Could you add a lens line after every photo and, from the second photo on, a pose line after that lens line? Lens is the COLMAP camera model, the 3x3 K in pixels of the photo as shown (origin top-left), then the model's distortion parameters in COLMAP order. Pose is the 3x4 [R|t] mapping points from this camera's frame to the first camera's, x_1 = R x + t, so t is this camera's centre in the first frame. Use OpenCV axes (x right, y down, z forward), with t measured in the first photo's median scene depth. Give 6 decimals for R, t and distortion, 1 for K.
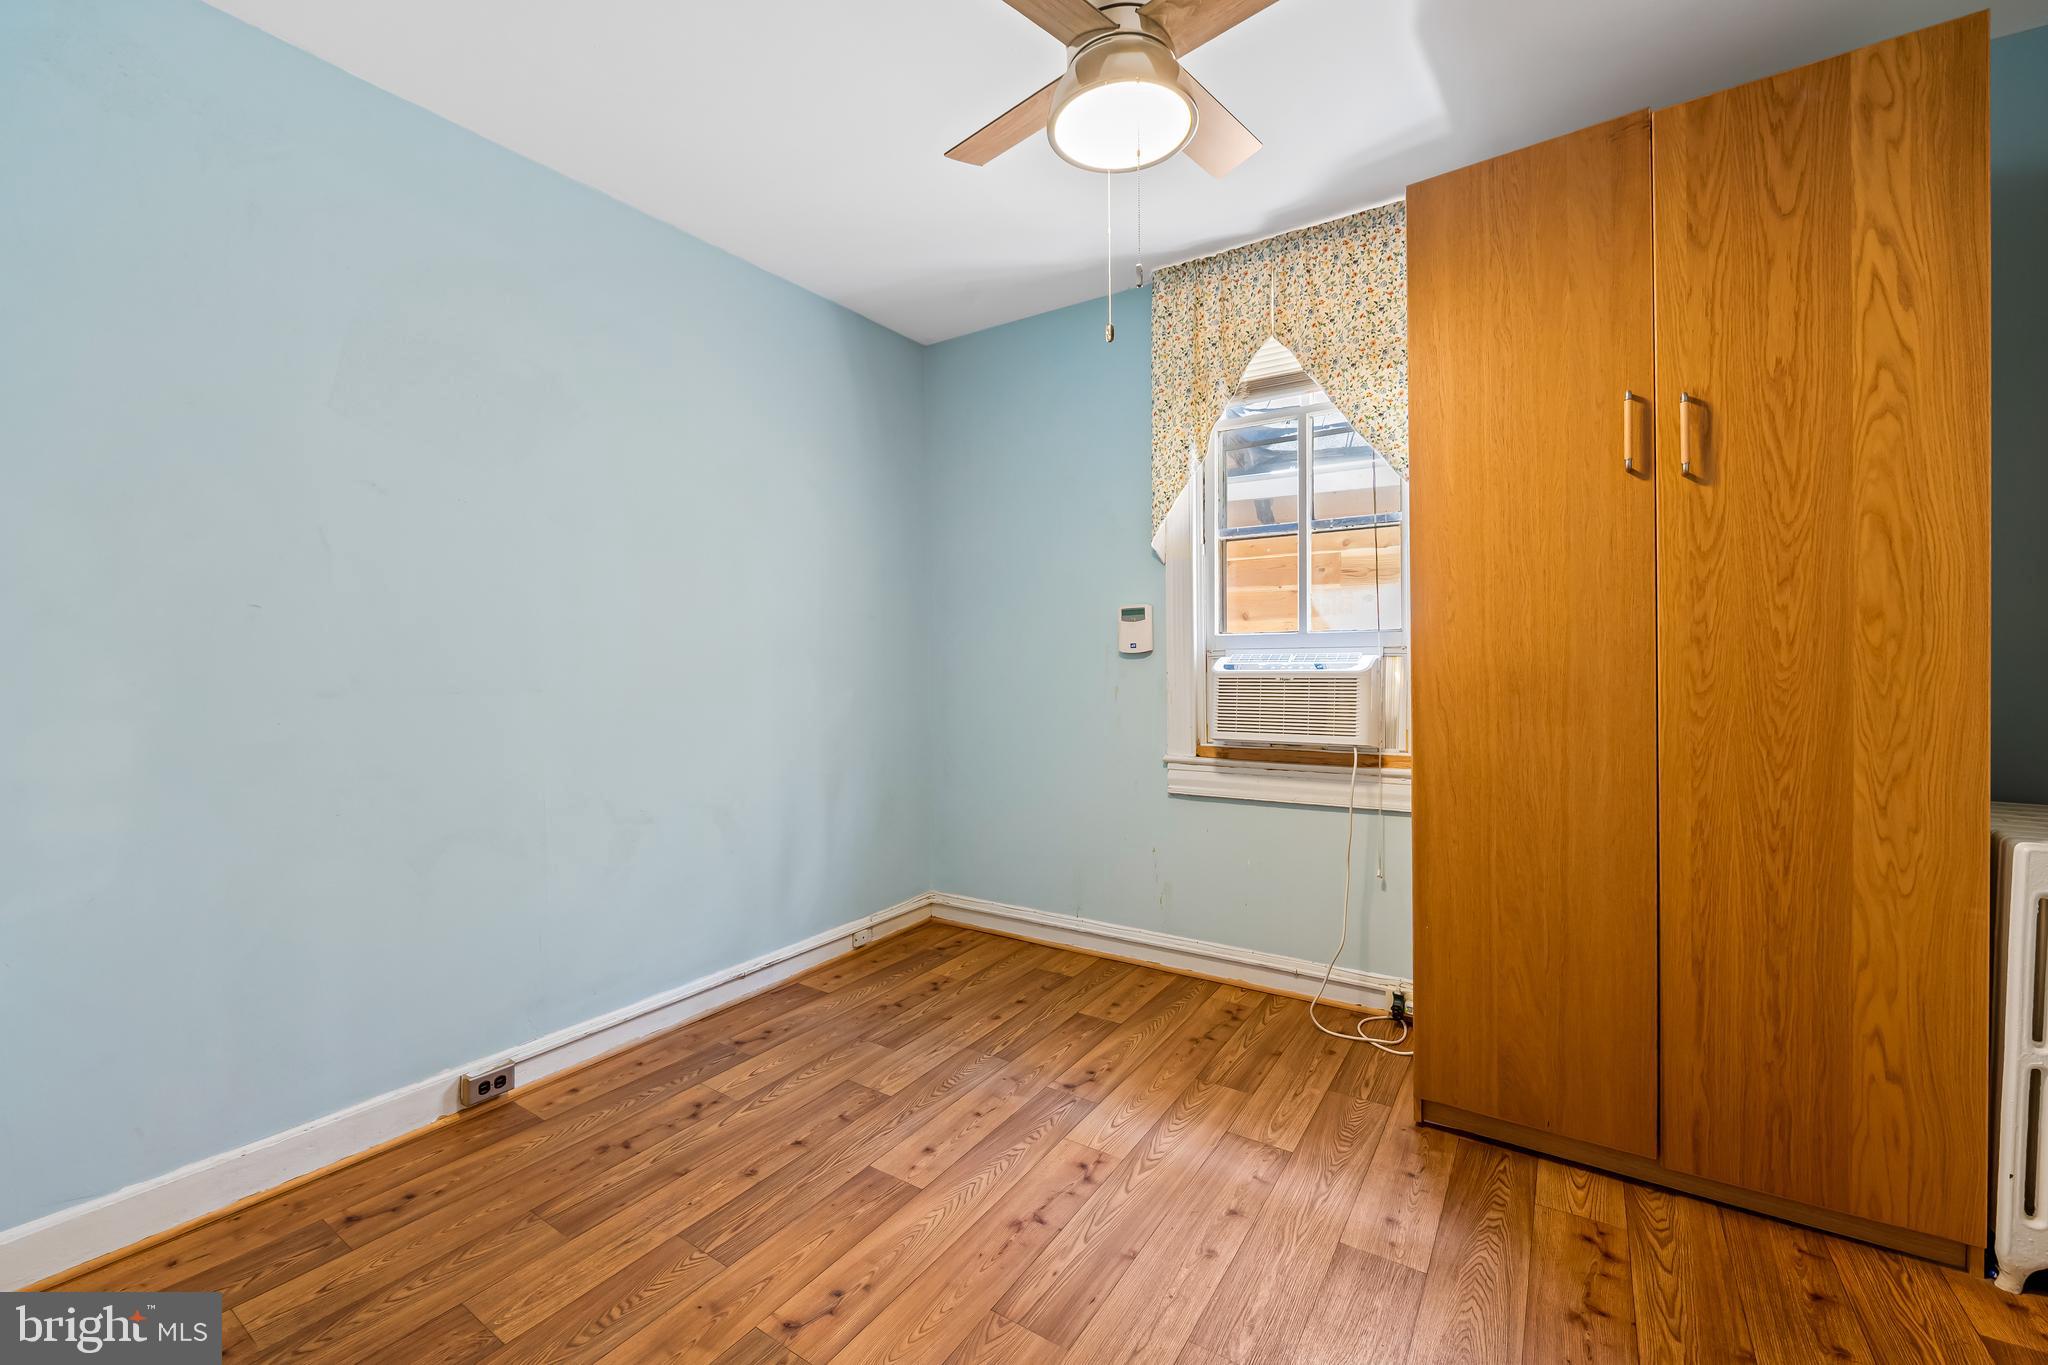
lens RADIAL K [[831.2, 0, 1023.0], [0, 831.2, 666.0], [0, 0, 1]] dist [0.000286, -0.000003]
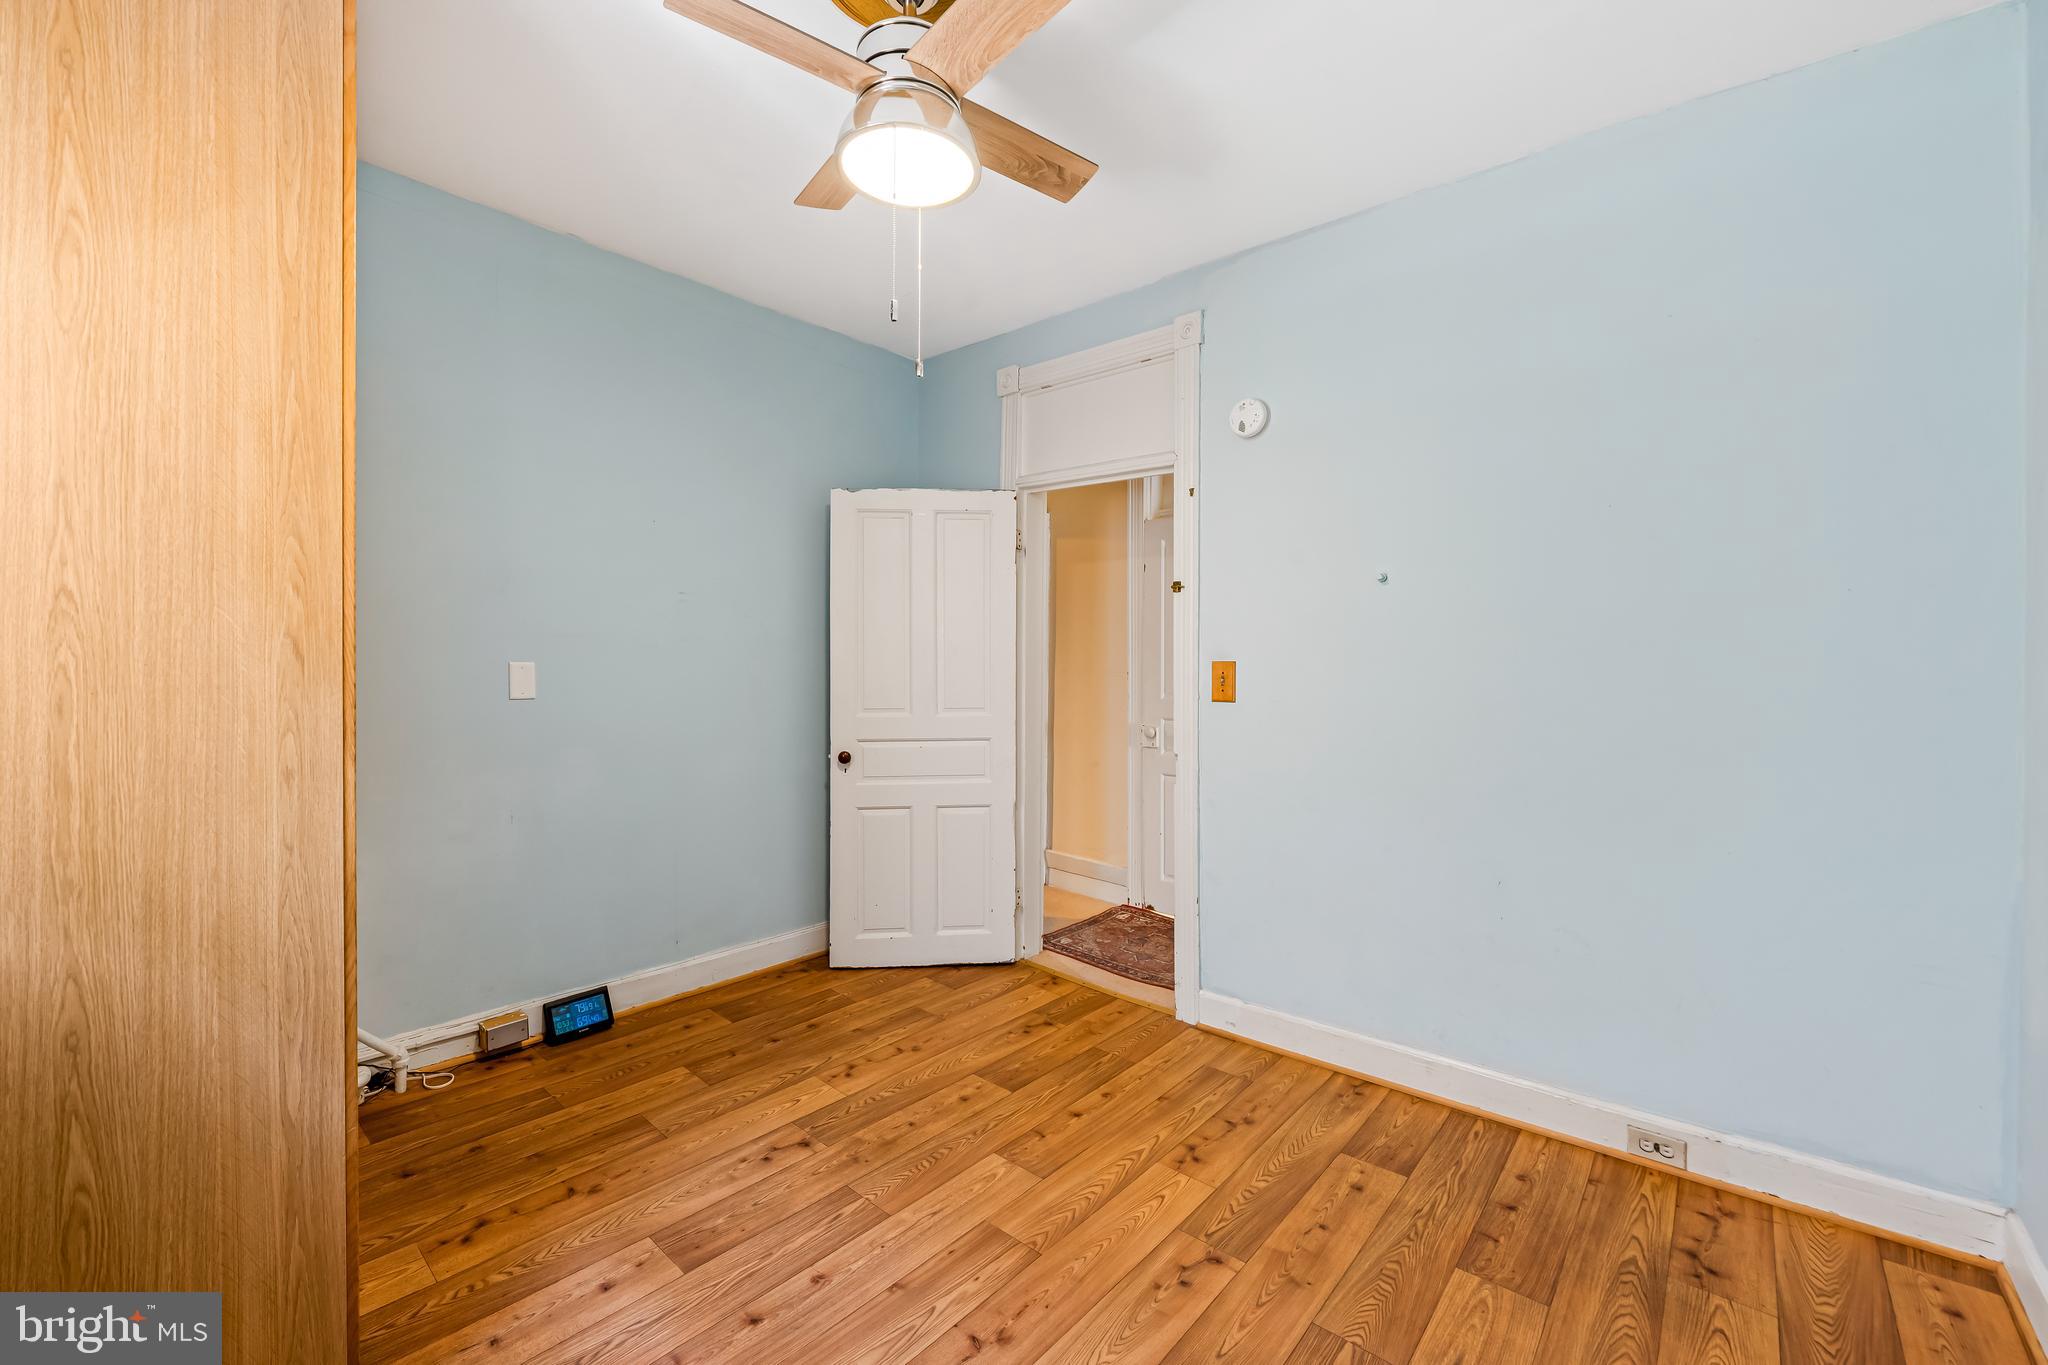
lens RADIAL K [[831.2, 0, 1023.0], [0, 831.2, 666.0], [0, 0, 1]] dist [0.000286, -0.000003]
pose [[-0.990729, 0.000561, 0.135855, -0.158733], [0.000736, 0.999999, 0.001236, -0.031419], [-0.135854, 0.001325, -0.990728, 2.010004]]
